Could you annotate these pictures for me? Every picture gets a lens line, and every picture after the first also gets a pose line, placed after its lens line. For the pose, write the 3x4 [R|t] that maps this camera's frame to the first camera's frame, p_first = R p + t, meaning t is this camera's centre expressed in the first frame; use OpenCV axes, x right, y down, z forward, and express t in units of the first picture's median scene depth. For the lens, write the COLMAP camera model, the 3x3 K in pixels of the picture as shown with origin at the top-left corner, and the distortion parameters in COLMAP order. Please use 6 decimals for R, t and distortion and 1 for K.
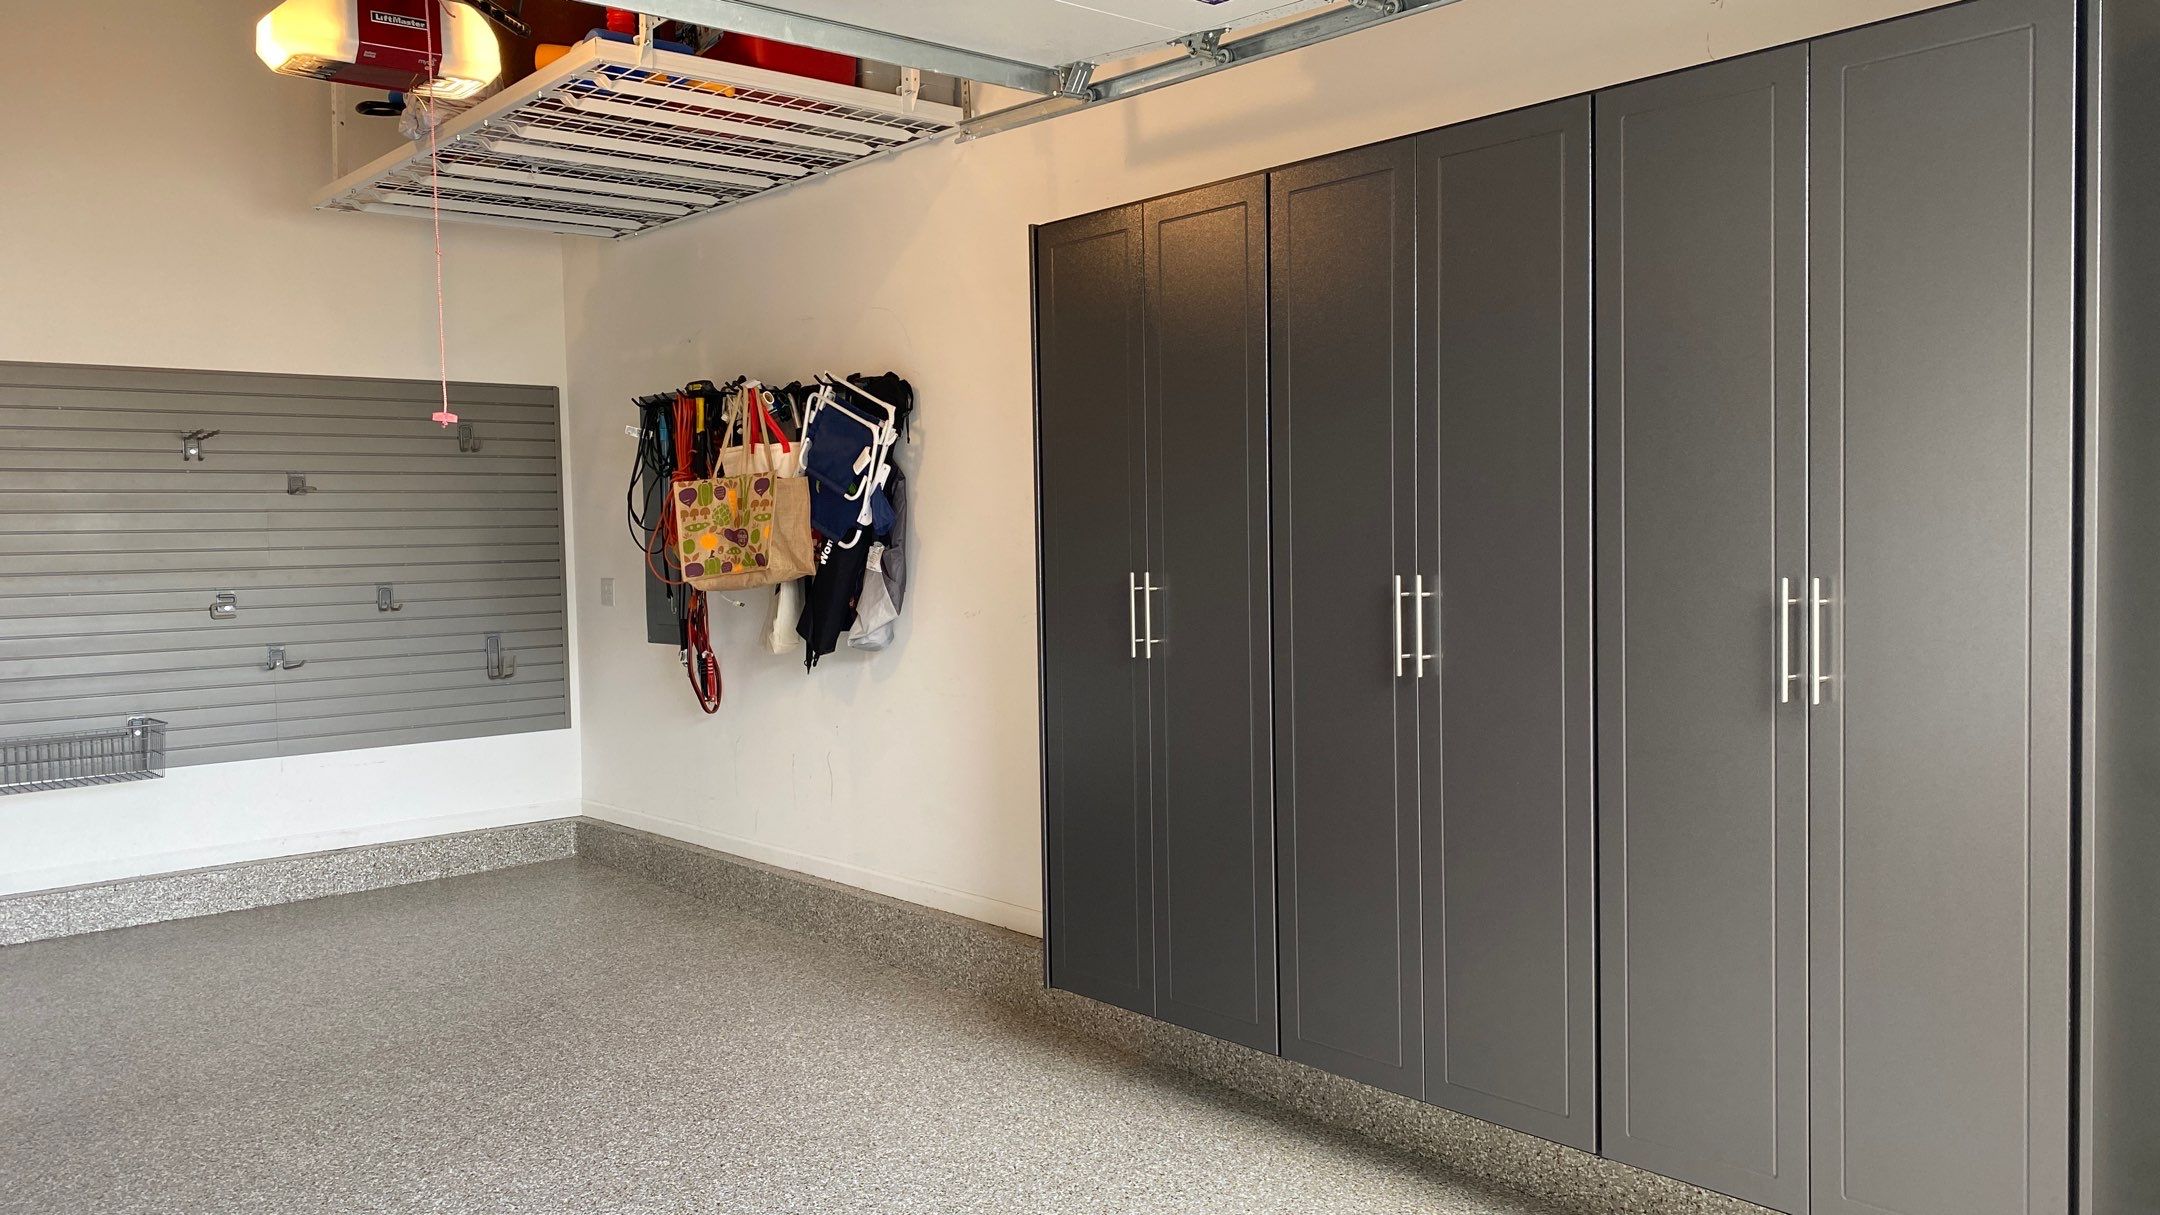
lens RADIAL K [[1679.4, 0, 1075.8], [0, 1679.4, 588.9], [0, 0, 1]] dist [0.092899, -0.017311]
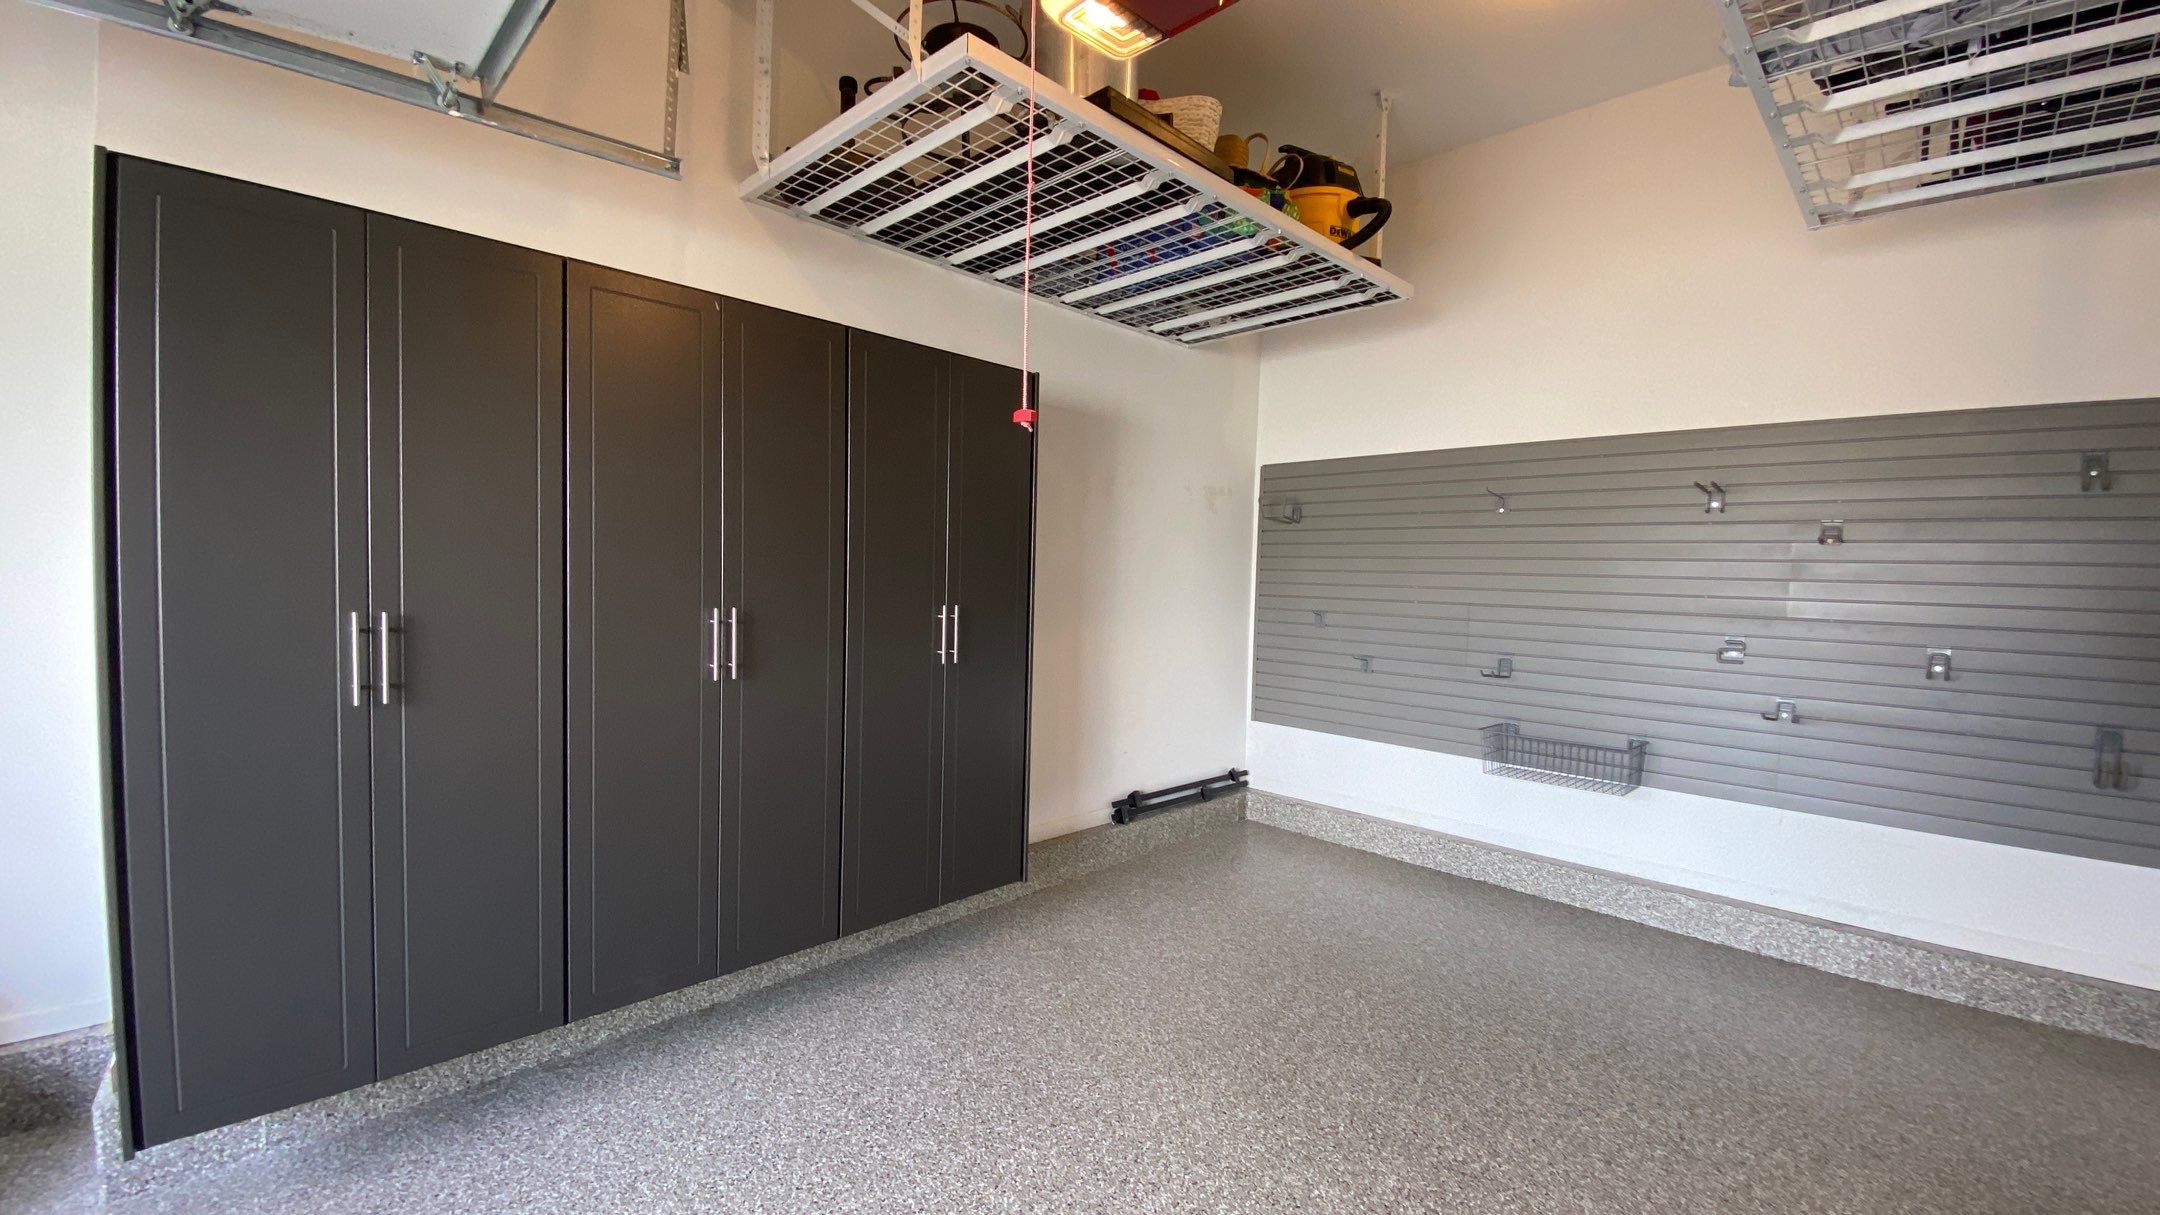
lens RADIAL K [[856.1, 0, 1049.5], [0, 856.1, 606.8], [0, 0, 1]] dist [-0.030877, -0.002015]
pose [[0.037725, 0.061700, -0.997382, -0.005314], [-0.064992, 0.996130, 0.059164, -0.022696], [0.997172, 0.062590, 0.041589, 0.633021]]
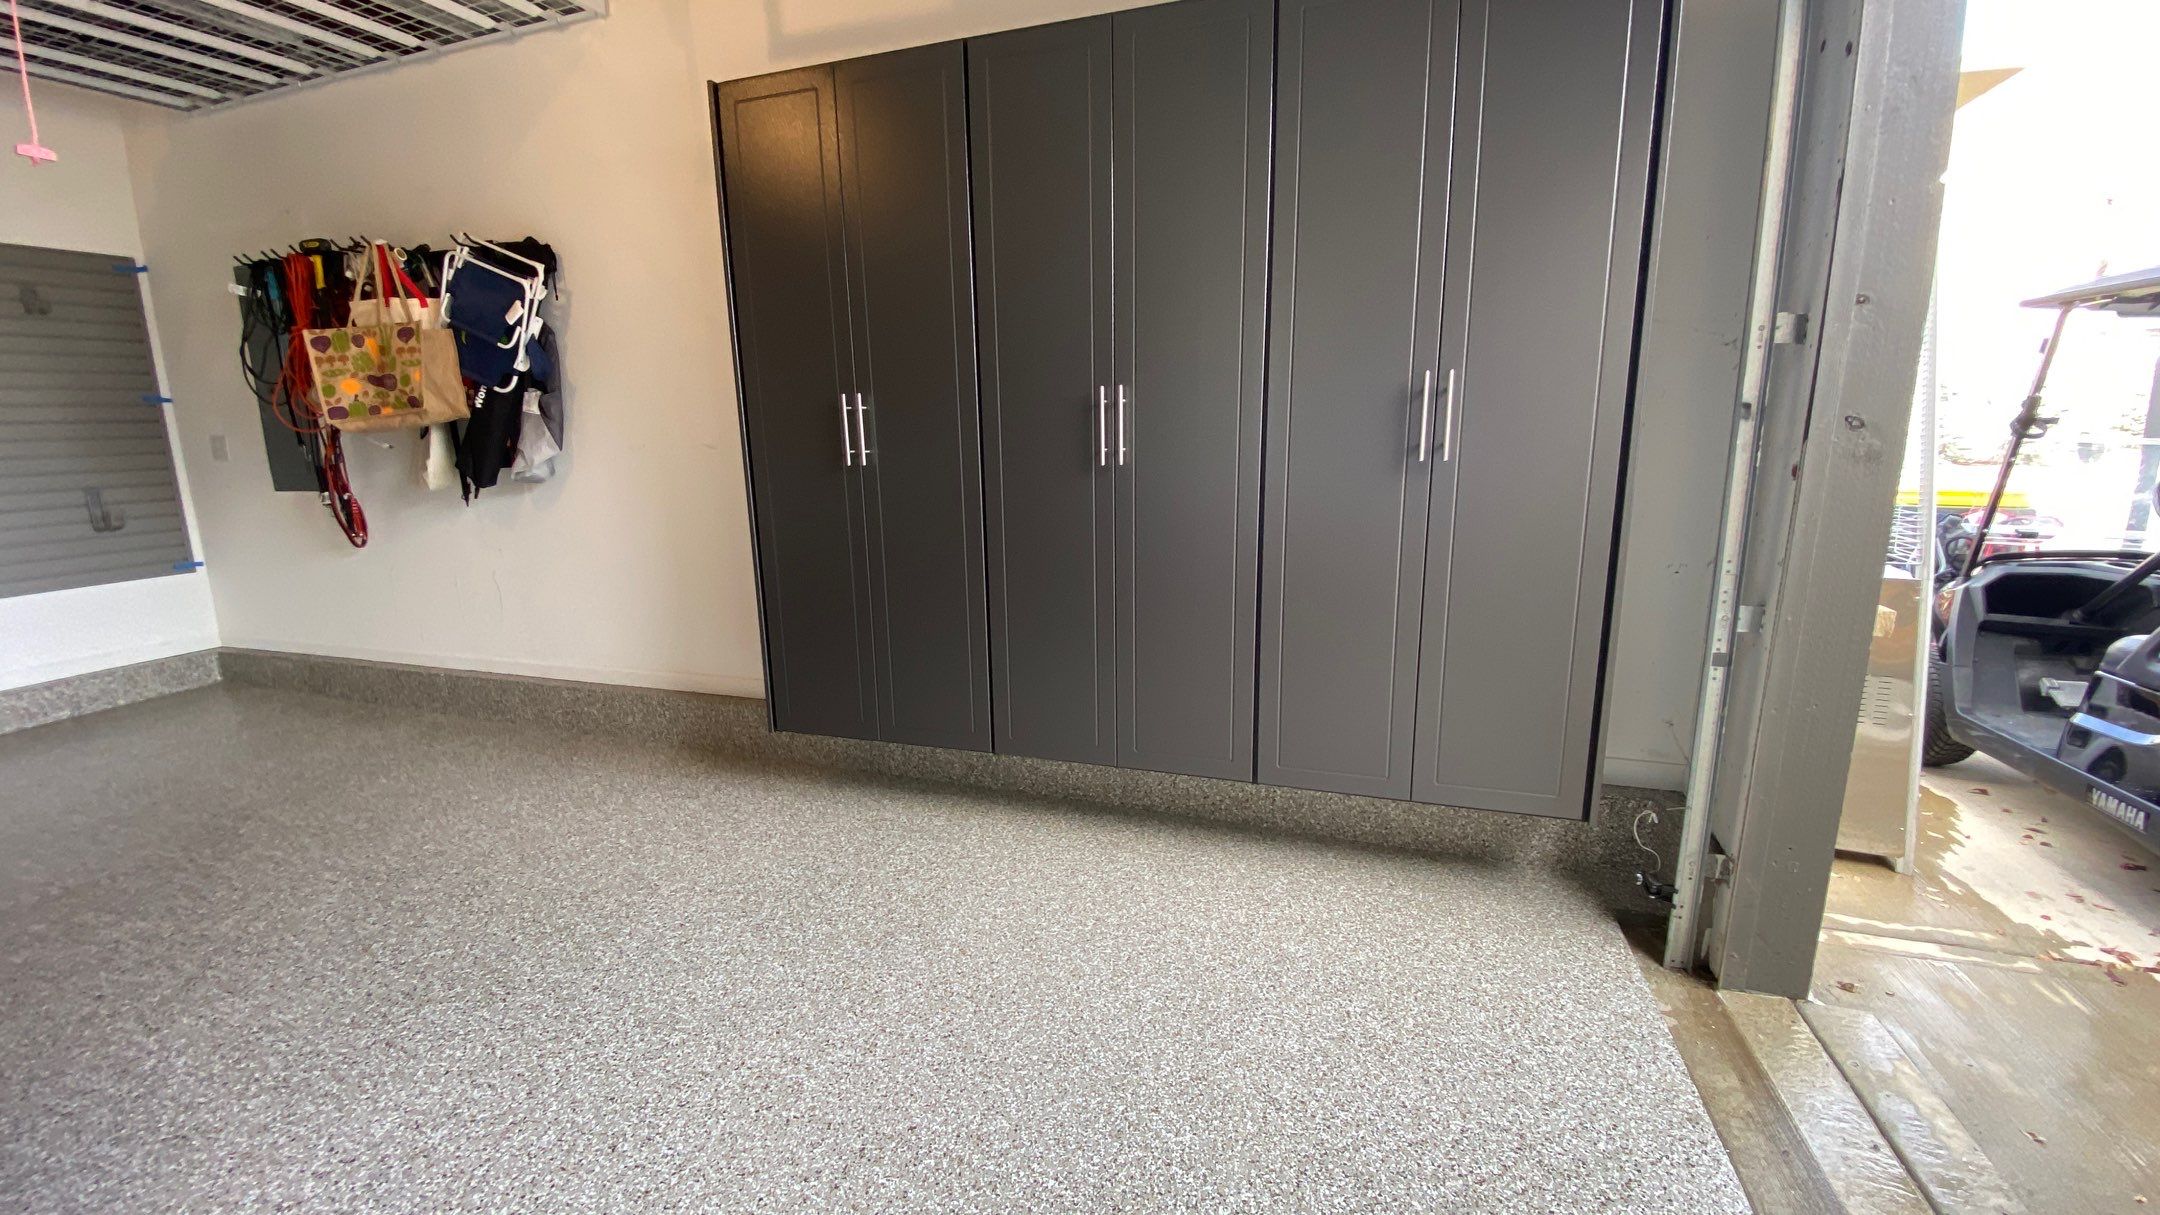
lens RADIAL K [[869.5, 0, 1088.2], [0, 869.5, 609.8], [0, 0, 1]] dist [-0.012974, -0.005545]
pose [[0.851659, -0.097363, 0.514973, -0.111115], [0.018864, 0.987651, 0.155531, 0.037957], [-0.523757, -0.122744, 0.842978, 0.263928]]
